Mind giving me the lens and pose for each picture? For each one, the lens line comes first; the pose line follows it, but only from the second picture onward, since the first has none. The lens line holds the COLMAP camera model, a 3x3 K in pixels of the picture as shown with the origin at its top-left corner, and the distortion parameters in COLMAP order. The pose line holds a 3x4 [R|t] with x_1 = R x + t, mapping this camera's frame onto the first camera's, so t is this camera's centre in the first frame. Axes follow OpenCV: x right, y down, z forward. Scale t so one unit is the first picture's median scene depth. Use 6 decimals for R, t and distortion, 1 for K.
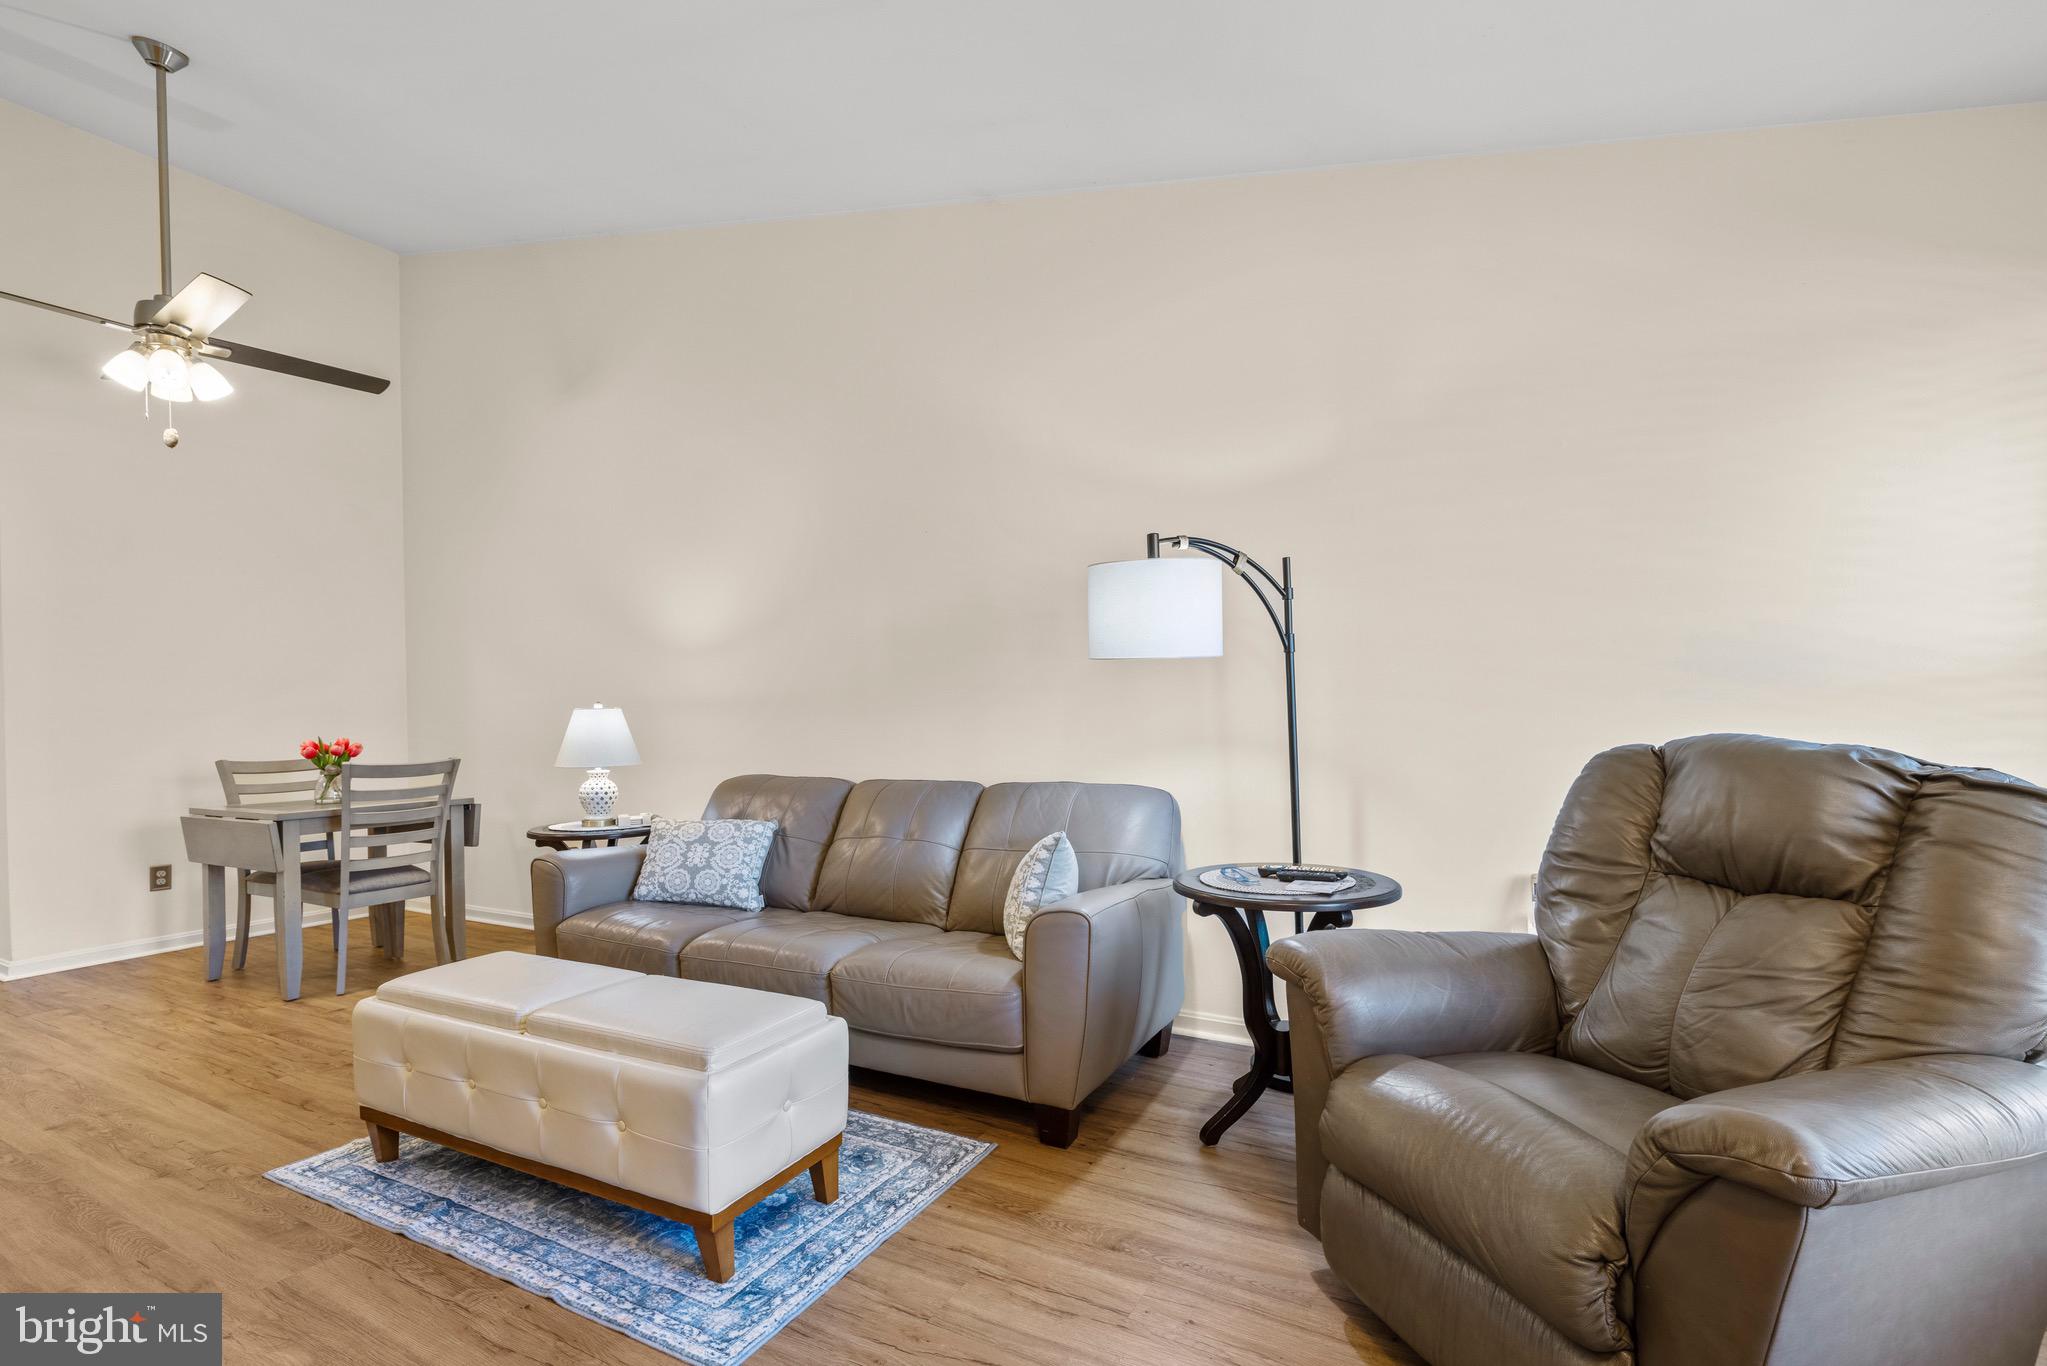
lens RADIAL K [[889.2, 0, 1023.8], [0, 889.2, 709.1], [0, 0, 1]] dist [-0.001021, -0.000095]
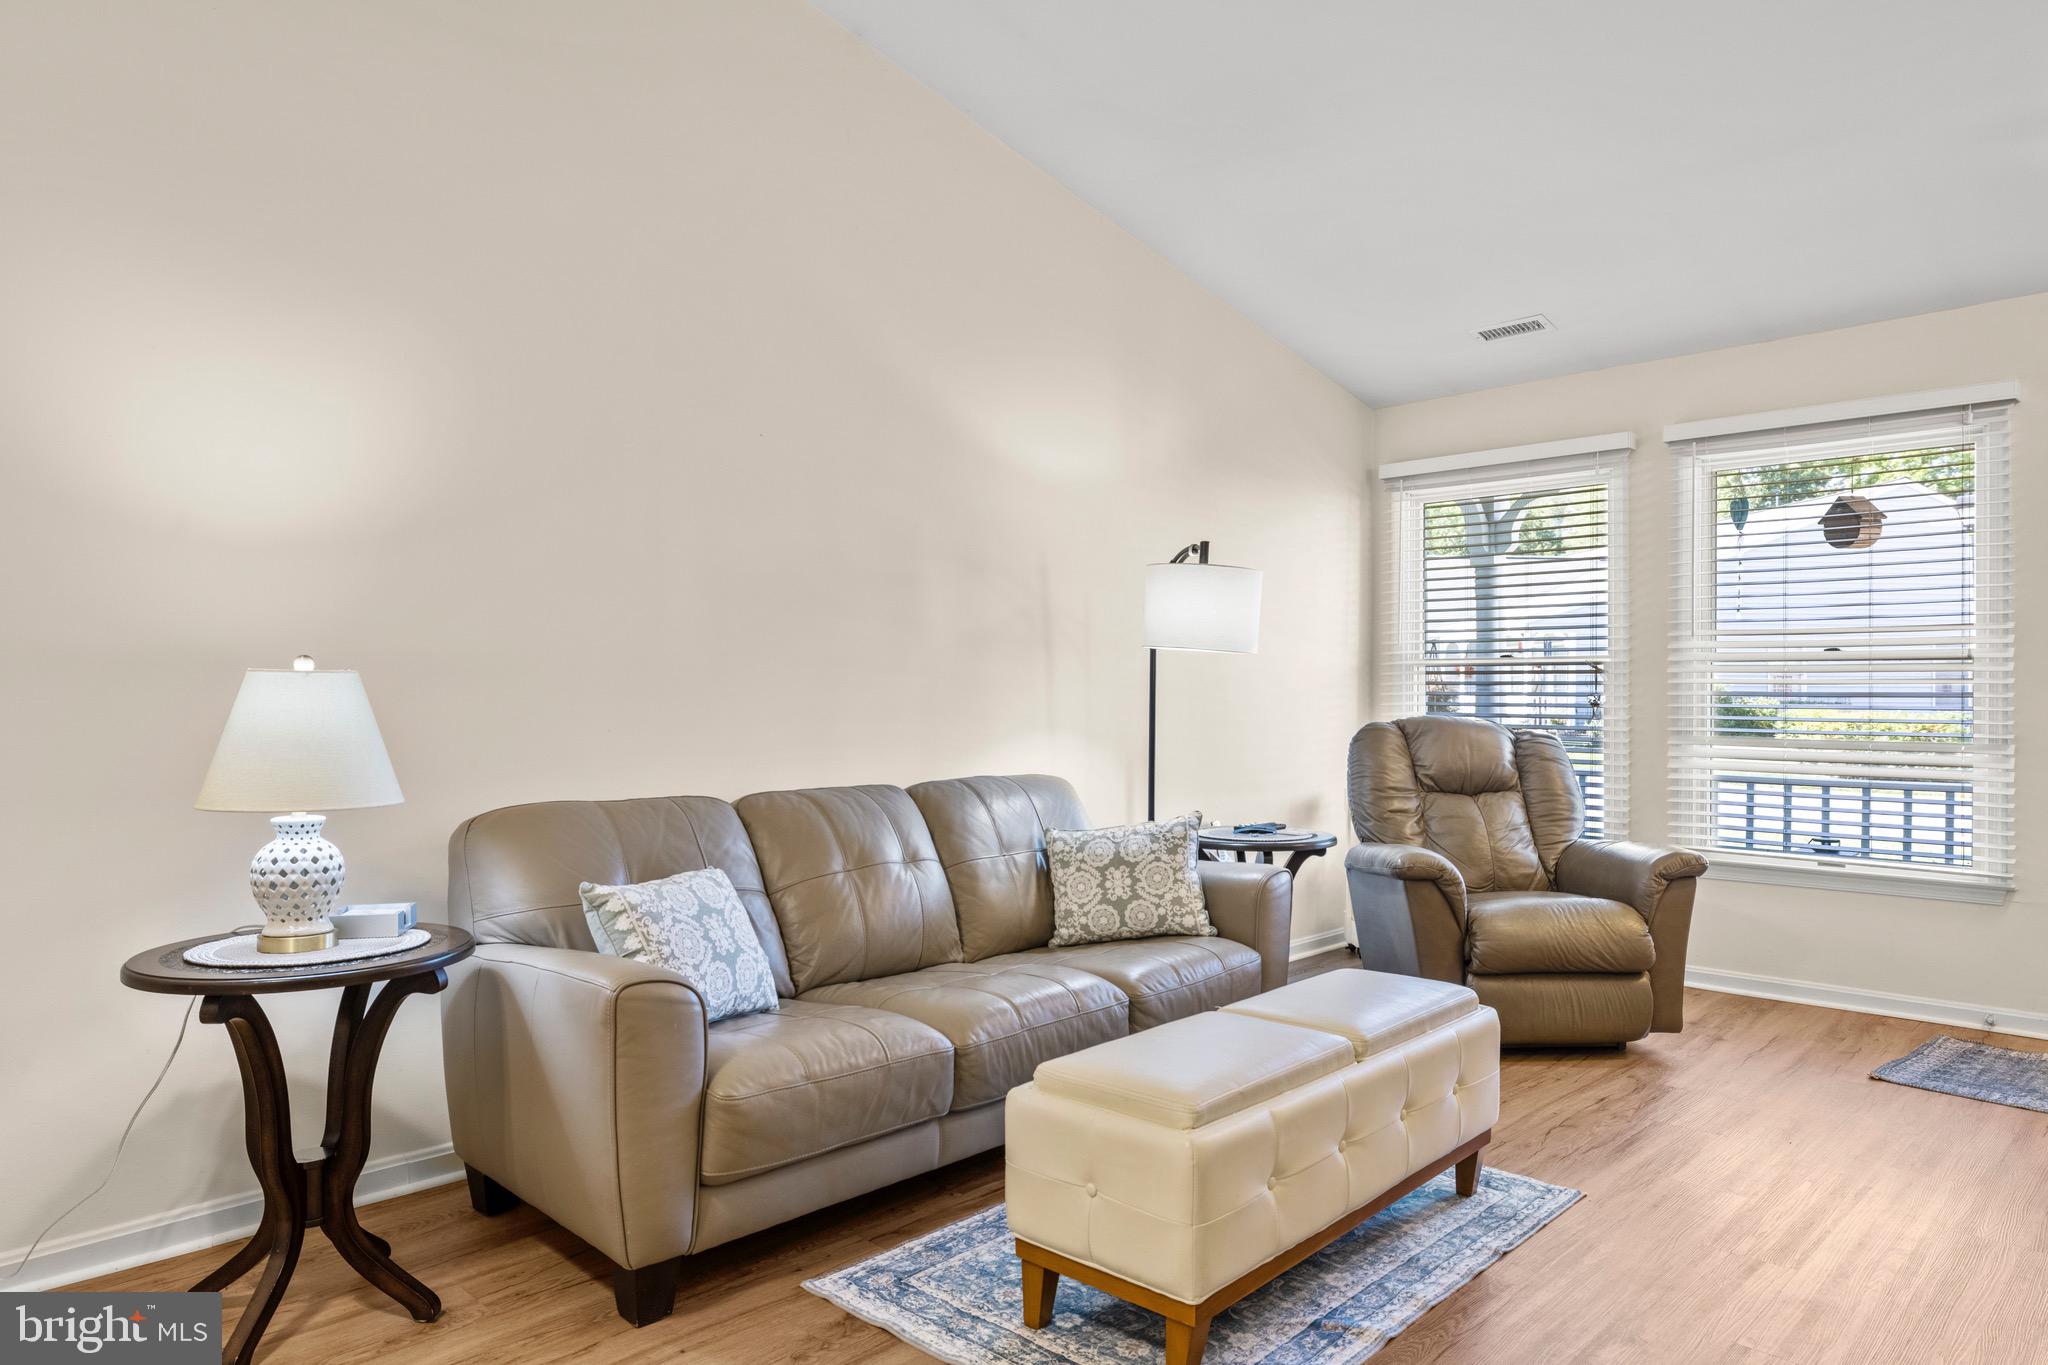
lens RADIAL K [[1315.4, 0, 1024.0], [0, 1315.4, 682.5], [0, 0, 1]] dist [-0.054083, 0.000453]
pose [[0.284132, 0.007527, 0.958756, -0.970217], [-0.028723, 0.999587, 0.000665, -0.005486], [-0.958355, -0.027727, 0.284230, 0.496704]]
